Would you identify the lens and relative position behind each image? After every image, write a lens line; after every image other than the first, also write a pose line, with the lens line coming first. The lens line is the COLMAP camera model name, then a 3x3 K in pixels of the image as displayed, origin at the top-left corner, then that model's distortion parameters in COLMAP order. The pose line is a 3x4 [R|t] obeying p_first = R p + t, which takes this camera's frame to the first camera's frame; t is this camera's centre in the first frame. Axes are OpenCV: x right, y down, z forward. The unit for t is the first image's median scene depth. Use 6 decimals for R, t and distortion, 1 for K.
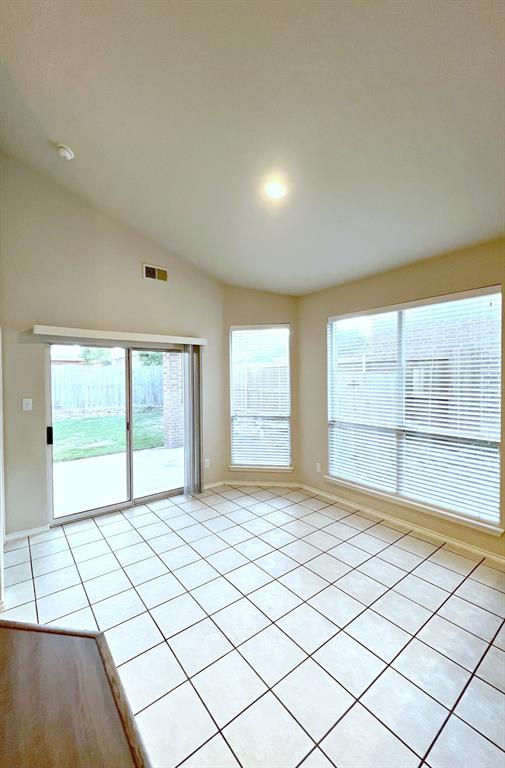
lens RADIAL K [[313.1, 0, 243.7], [0, 313.1, 382.4], [0, 0, 1]] dist [0.018643, 0.000020]
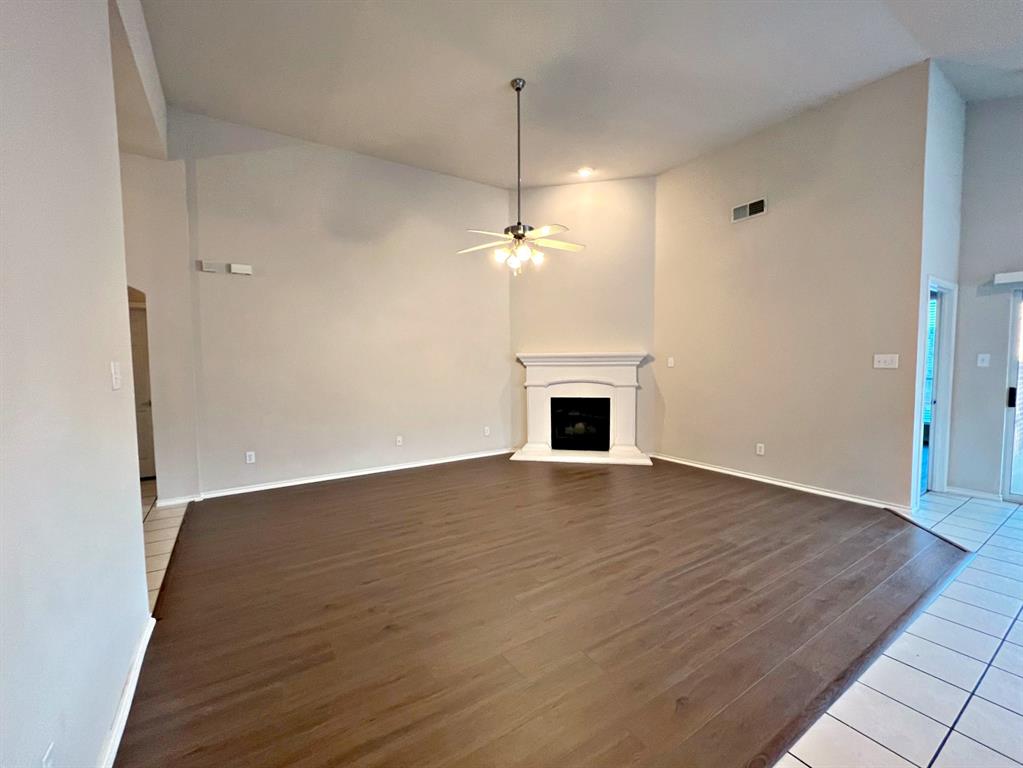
lens RADIAL K [[429.5, 0, 511.5], [0, 429.5, 384.0], [0, 0, 1]] dist [-0.002331, -0.000388]
pose [[-0.062699, 0.066886, -0.995789, 0.534161], [-0.000386, 0.997750, 0.067042, 0.041961], [0.998032, 0.004588, -0.062532, -0.259350]]
